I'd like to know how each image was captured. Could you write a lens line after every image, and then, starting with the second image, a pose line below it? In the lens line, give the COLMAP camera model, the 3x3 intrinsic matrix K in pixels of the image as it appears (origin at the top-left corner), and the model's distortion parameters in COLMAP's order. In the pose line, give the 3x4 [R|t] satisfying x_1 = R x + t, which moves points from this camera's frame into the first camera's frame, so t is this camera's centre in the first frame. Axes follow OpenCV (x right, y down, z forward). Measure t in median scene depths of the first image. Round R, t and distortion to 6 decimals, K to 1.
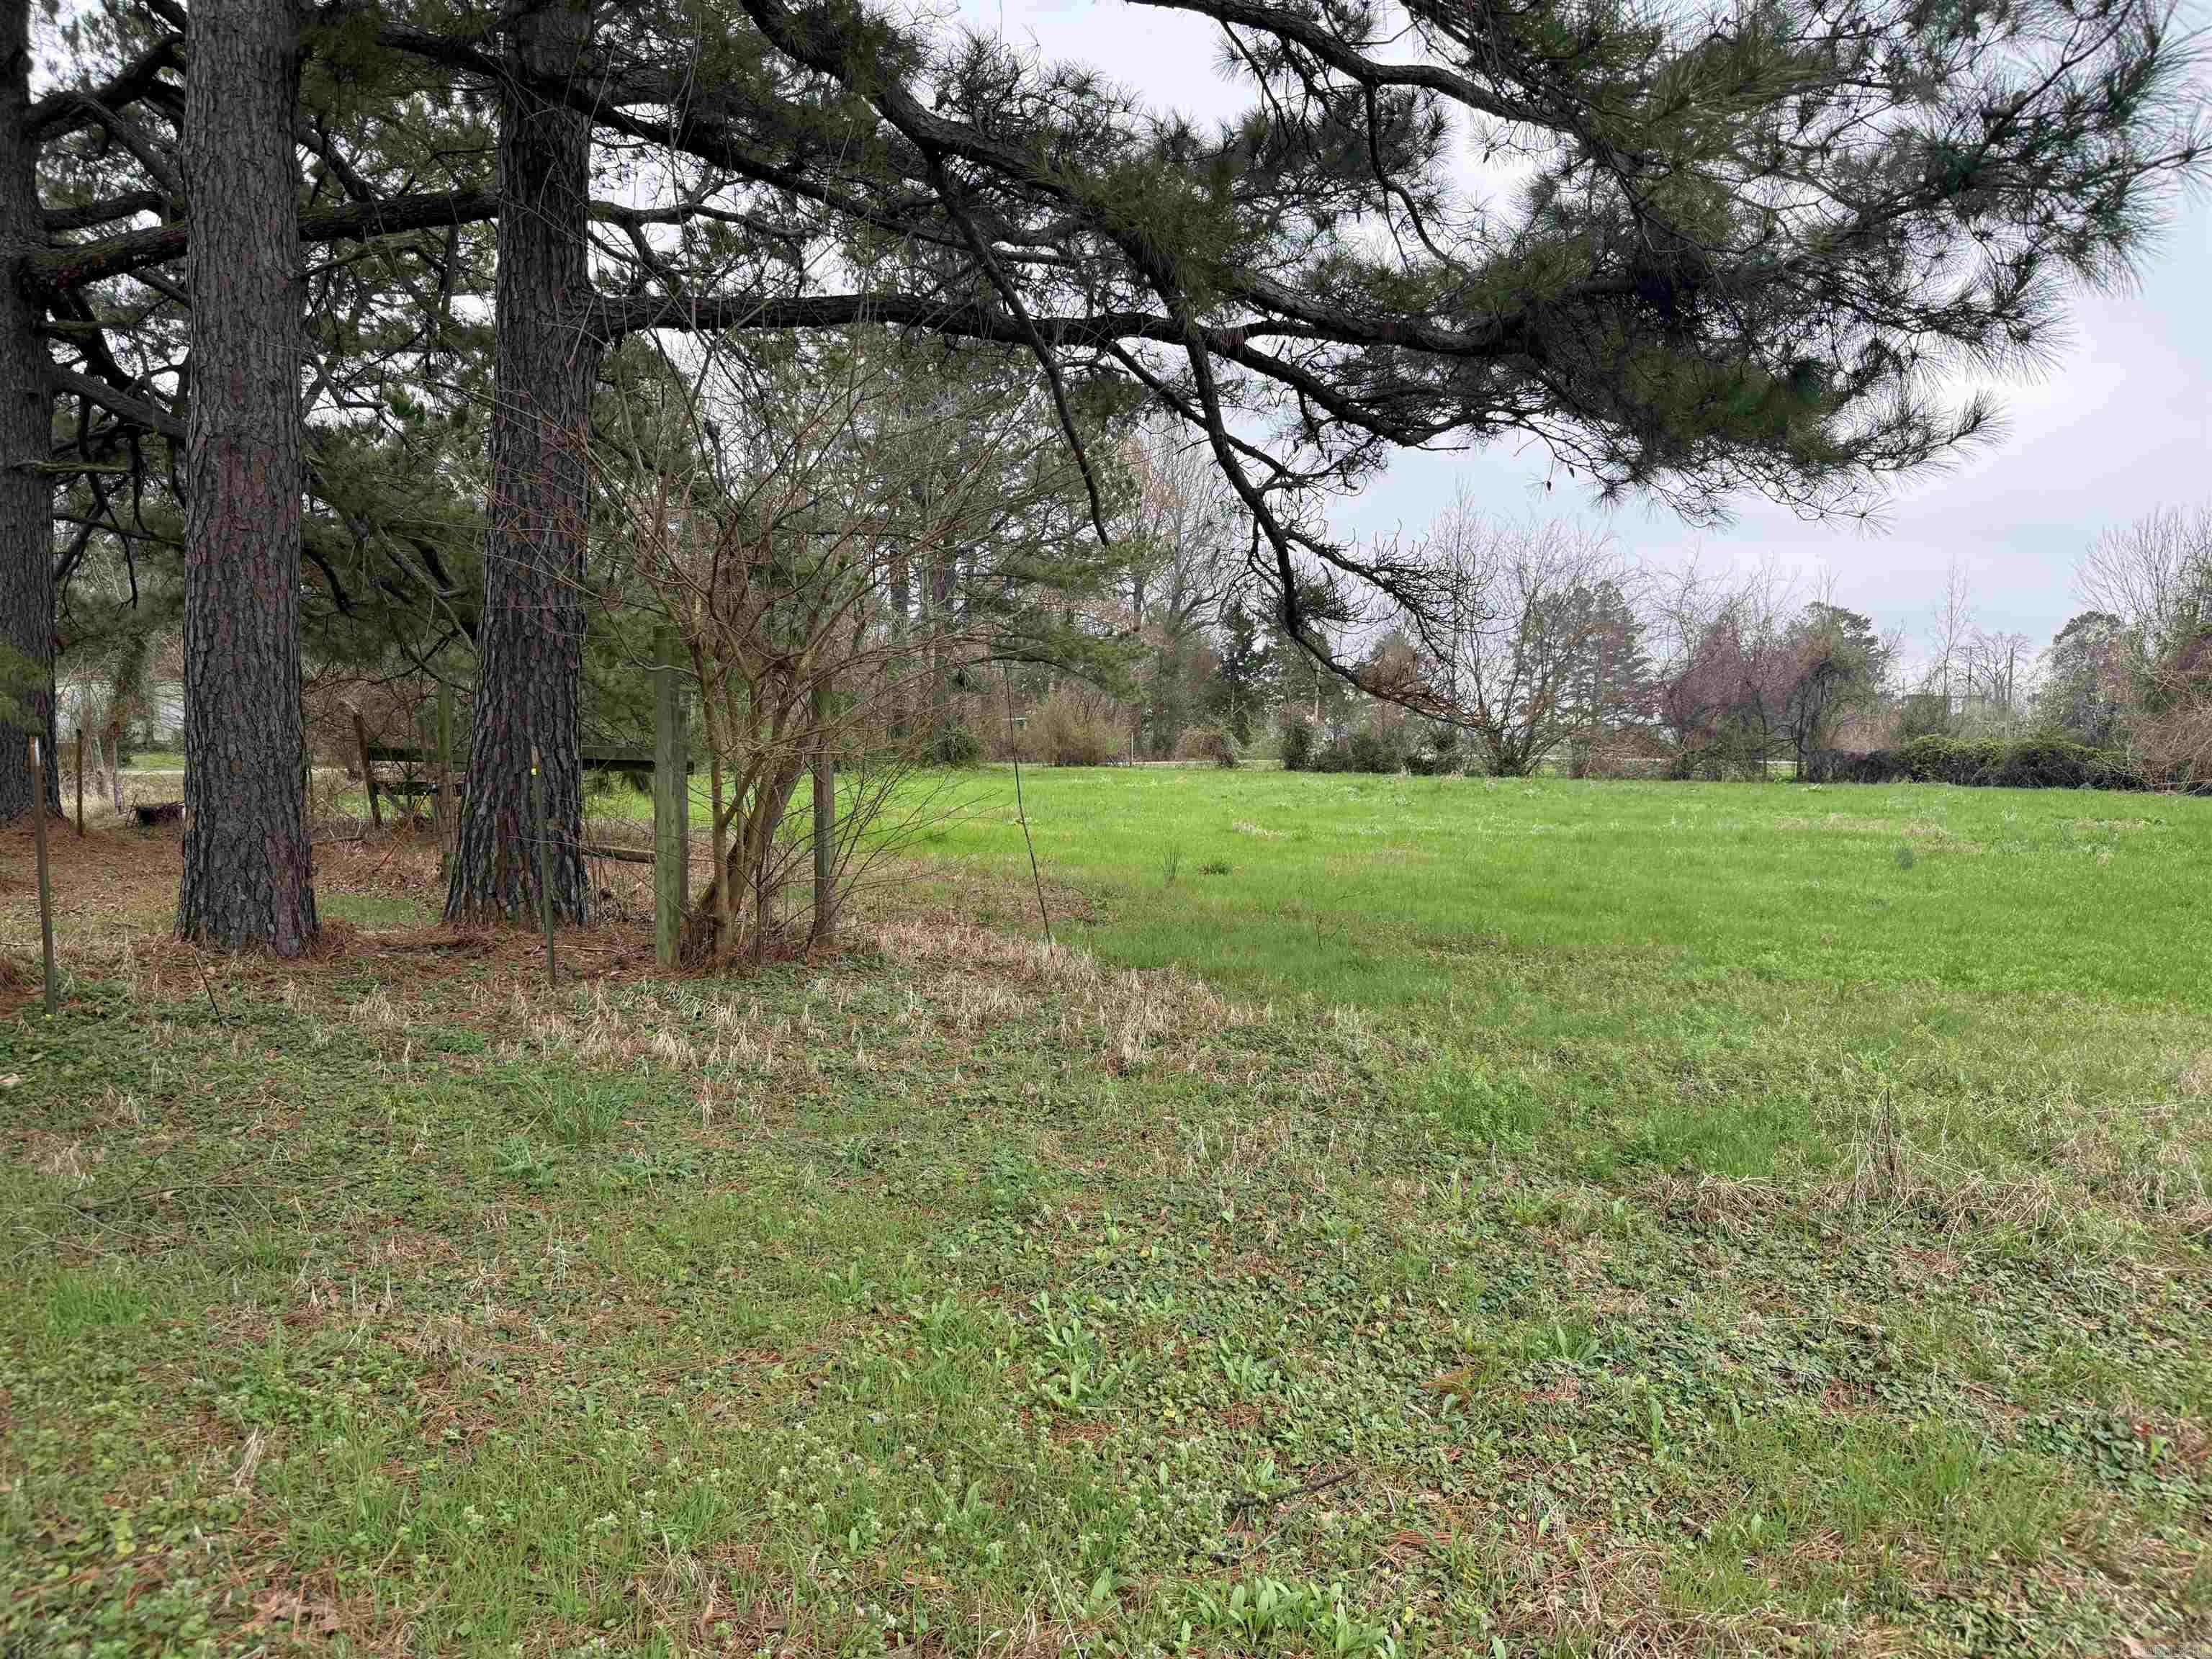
lens RADIAL K [[1552.6, 0, 1106.0], [0, 1552.6, 829.5], [0, 0, 1]] dist [0.002923, -0.148373]
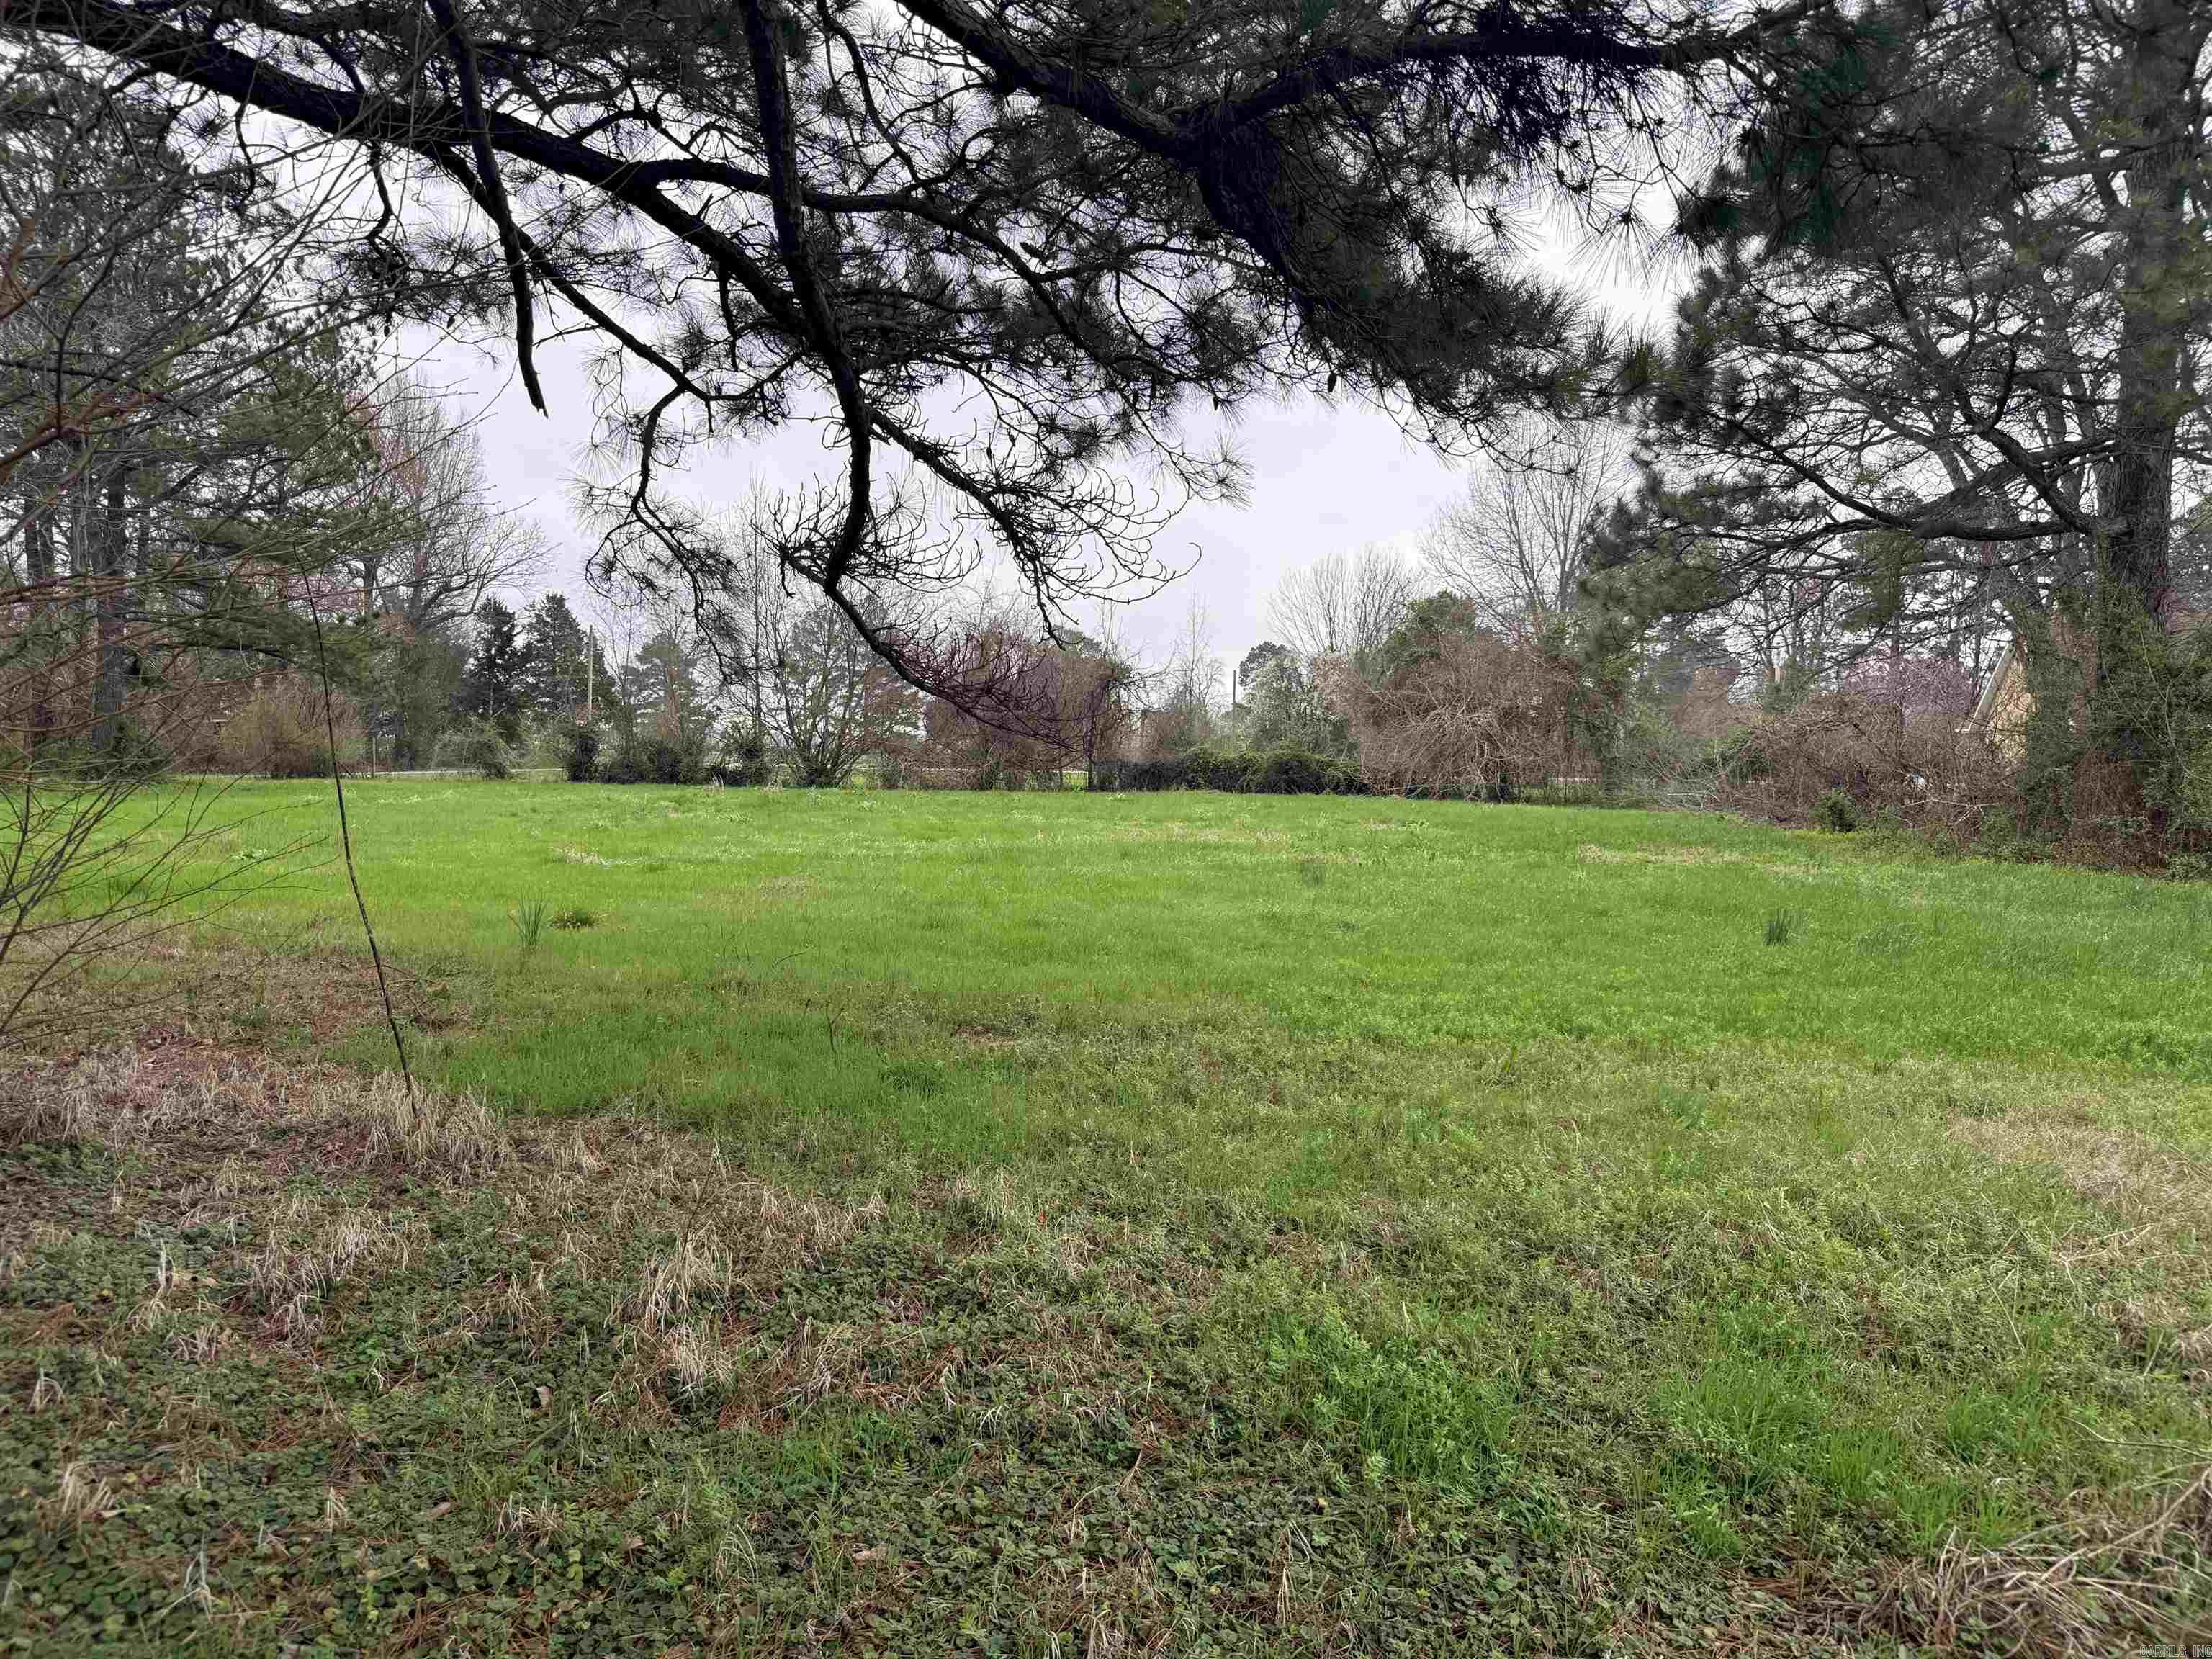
lens RADIAL K [[1414.3, 0, 1106.0], [0, 1414.3, 829.5], [0, 0, 1]] dist [-0.051708, -0.001689]
pose [[0.860571, -0.021181, 0.508889, -0.030750], [0.020962, 0.999761, 0.006164, -0.009878], [-0.508898, 0.005363, 0.860810, 0.164651]]
